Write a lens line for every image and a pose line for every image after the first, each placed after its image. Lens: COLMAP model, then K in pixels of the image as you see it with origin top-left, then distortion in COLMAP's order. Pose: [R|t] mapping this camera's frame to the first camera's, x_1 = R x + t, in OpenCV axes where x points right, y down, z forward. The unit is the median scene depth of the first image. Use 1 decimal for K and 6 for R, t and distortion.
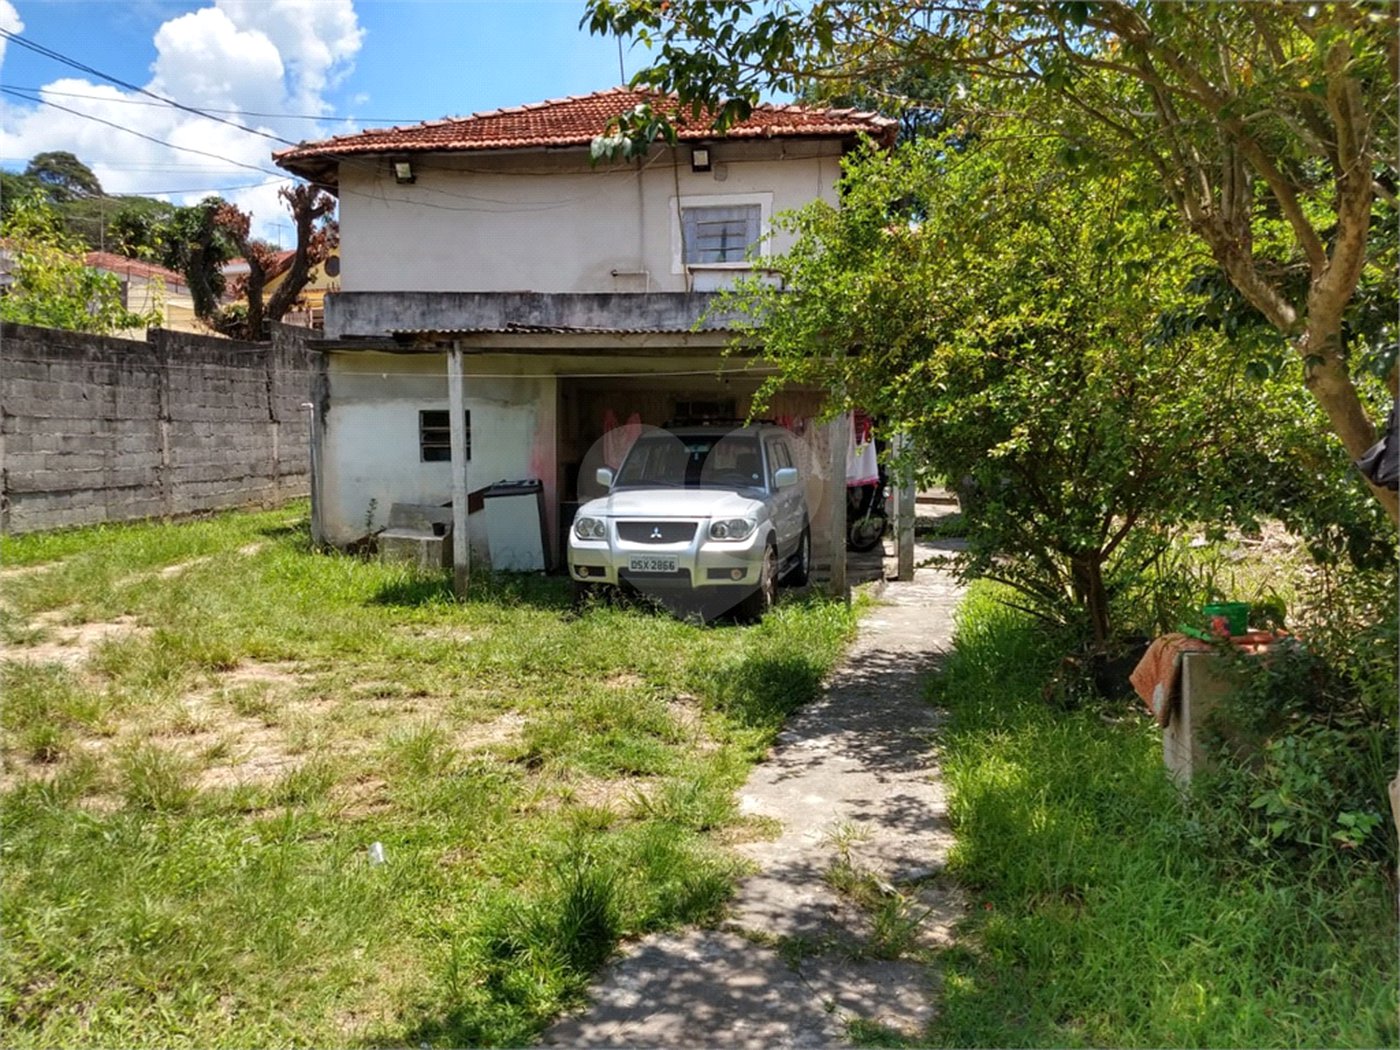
lens RADIAL K [[1046.4, 0, 728.2], [0, 1046.4, 536.8], [0, 0, 1]] dist [0.237452, -0.383064]
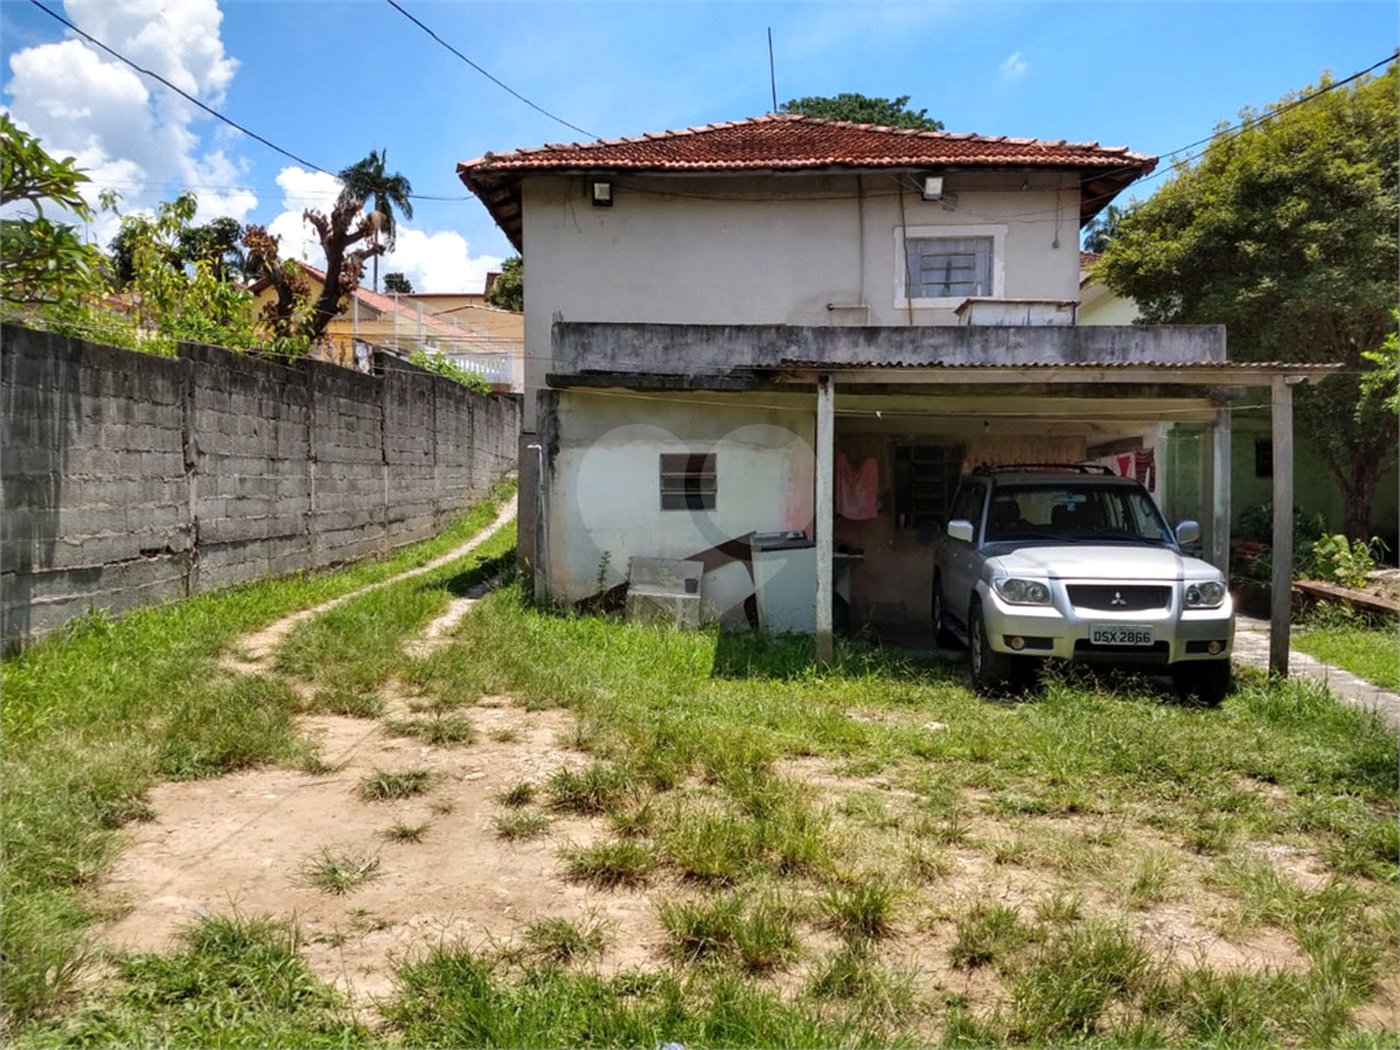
lens RADIAL K [[1046.4, 0, 728.2], [0, 1046.4, 536.8], [0, 0, 1]] dist [0.237452, -0.383064]
pose [[0.994300, 0.005834, 0.106461, -0.318370], [-0.001367, 0.999117, -0.041986, -0.011048], [-0.106612, 0.041602, 0.993430, 0.114344]]
